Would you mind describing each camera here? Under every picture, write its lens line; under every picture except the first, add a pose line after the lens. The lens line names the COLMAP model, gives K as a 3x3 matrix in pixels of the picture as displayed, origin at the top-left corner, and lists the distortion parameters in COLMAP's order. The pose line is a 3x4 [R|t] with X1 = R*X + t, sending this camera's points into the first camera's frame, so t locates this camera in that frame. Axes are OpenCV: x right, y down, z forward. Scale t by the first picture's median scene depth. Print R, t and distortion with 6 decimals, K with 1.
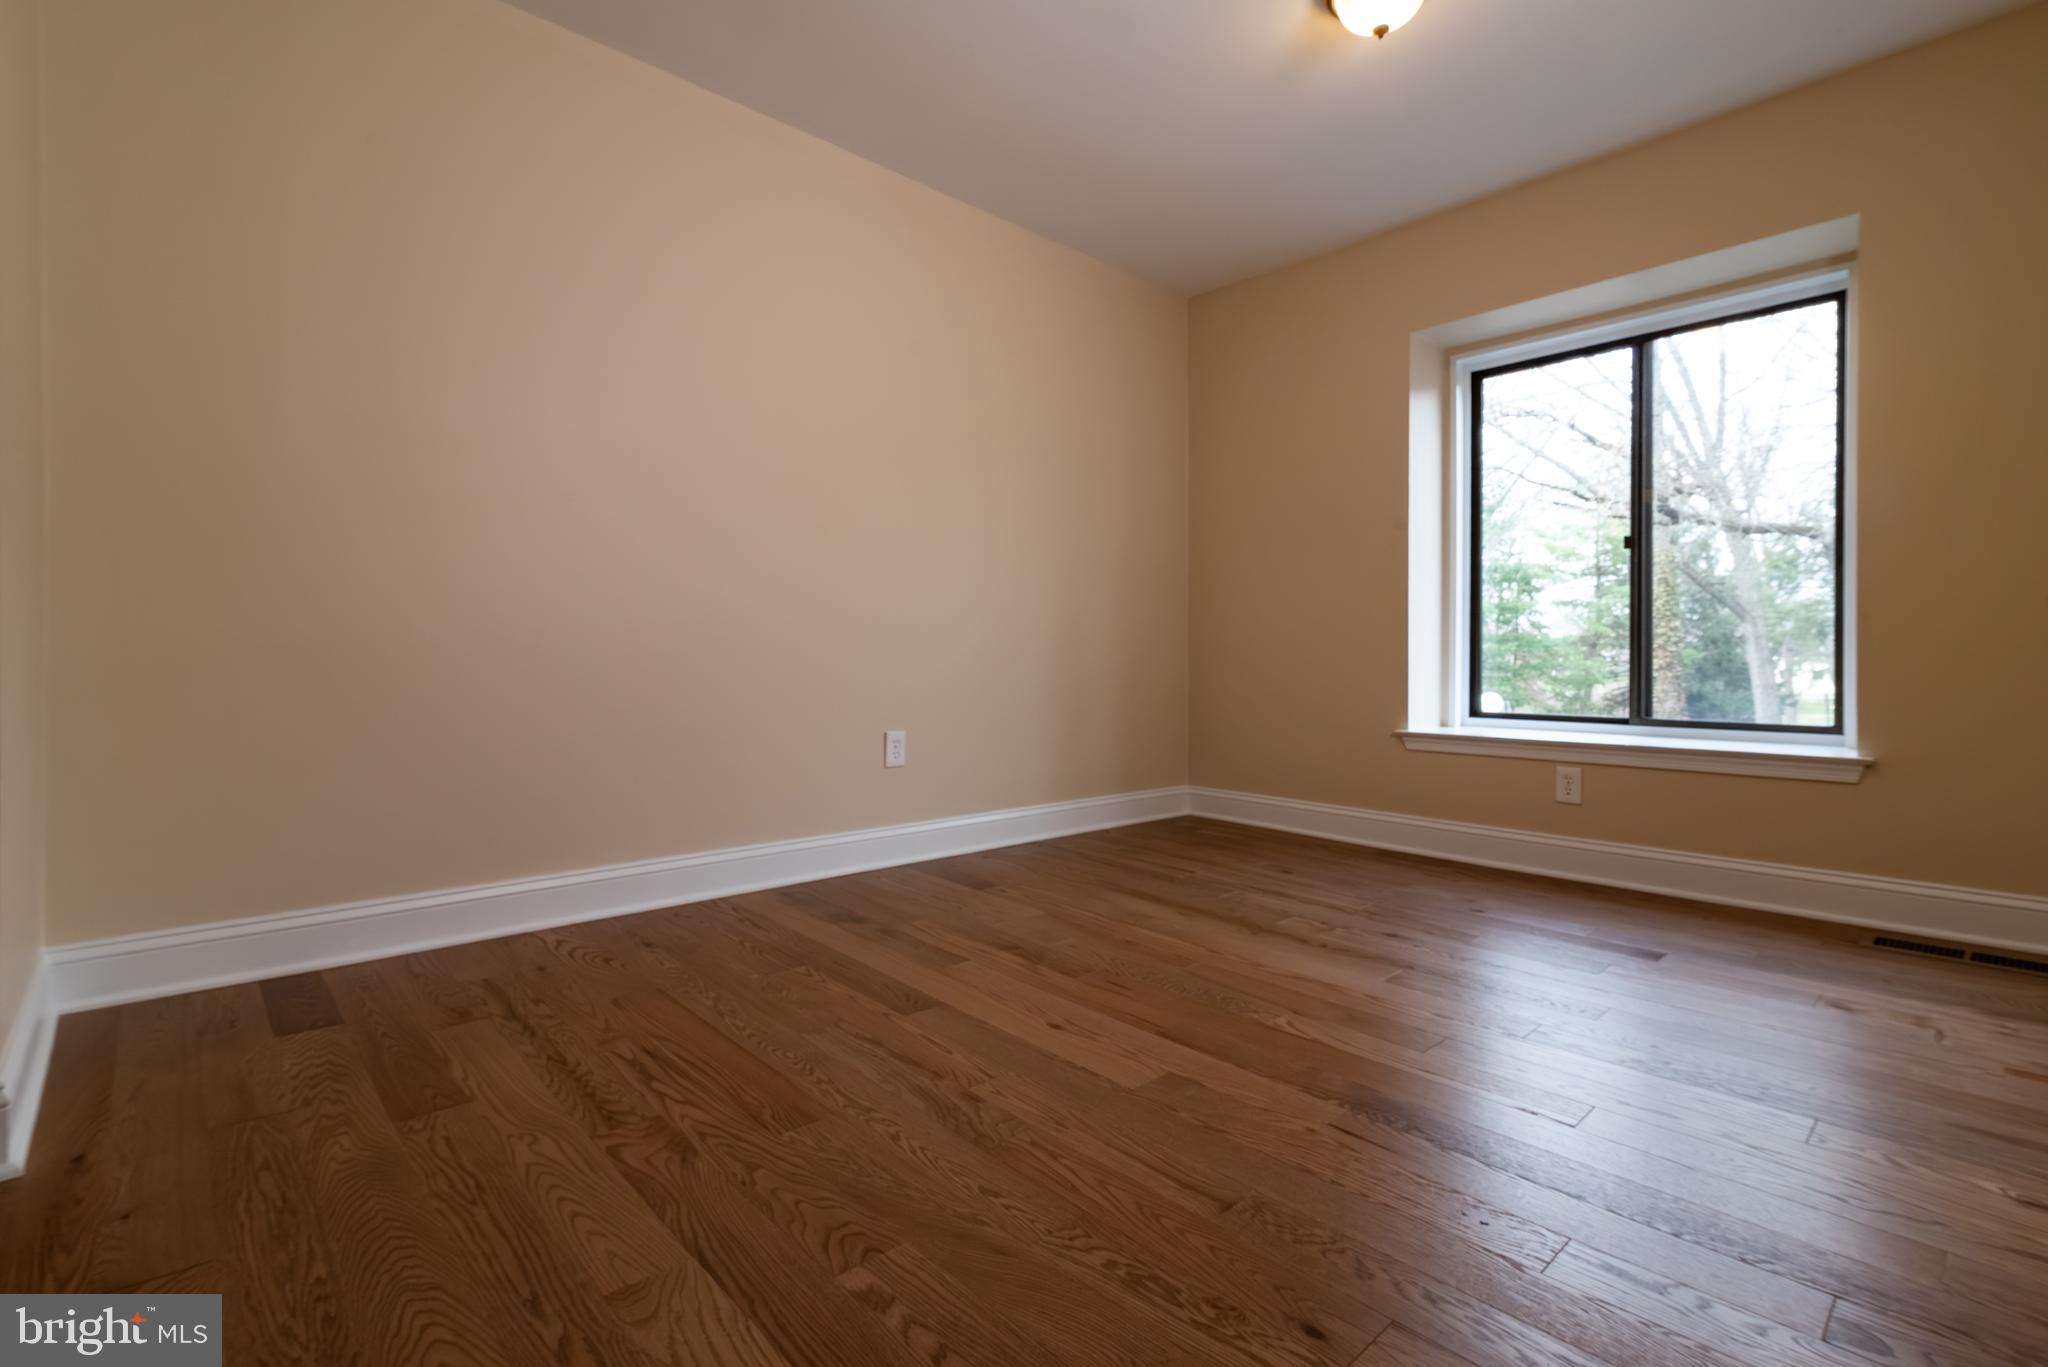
lens RADIAL K [[938.0, 0, 1022.2], [0, 938.0, 662.6], [0, 0, 1]] dist [0.014004, -0.000157]
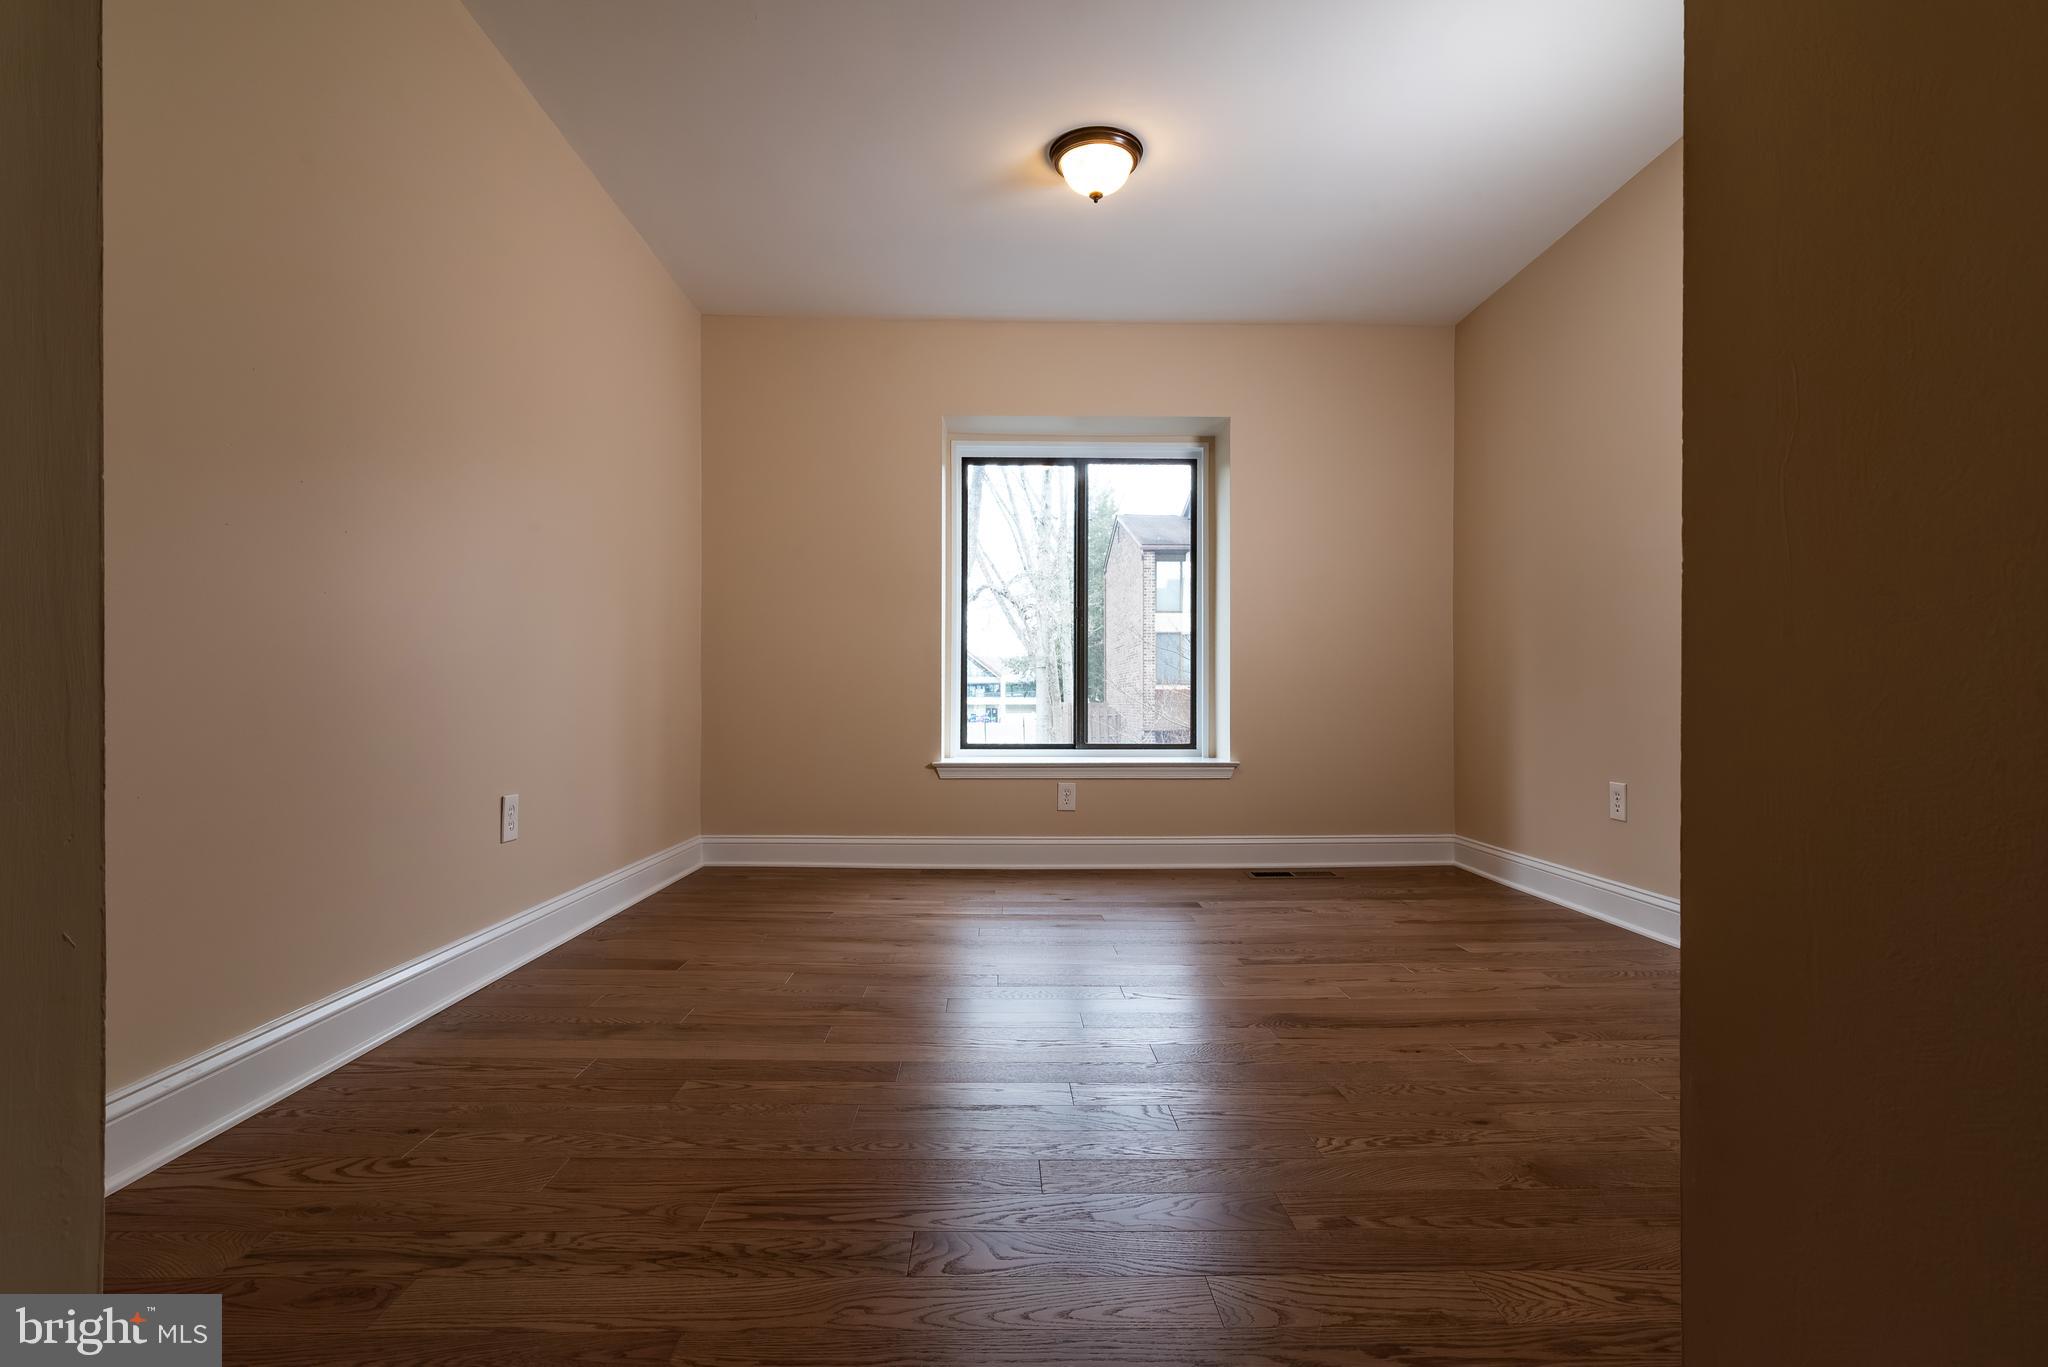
lens RADIAL K [[980.0, 0, 1029.1], [0, 980.0, 683.4], [0, 0, 1]] dist [0.014768, -0.000607]
pose [[0.655237, 0.011408, 0.755337, -0.614702], [0.004712, 0.999805, -0.019188, 0.000333], [-0.755408, 0.016131, 0.655056, 0.203182]]
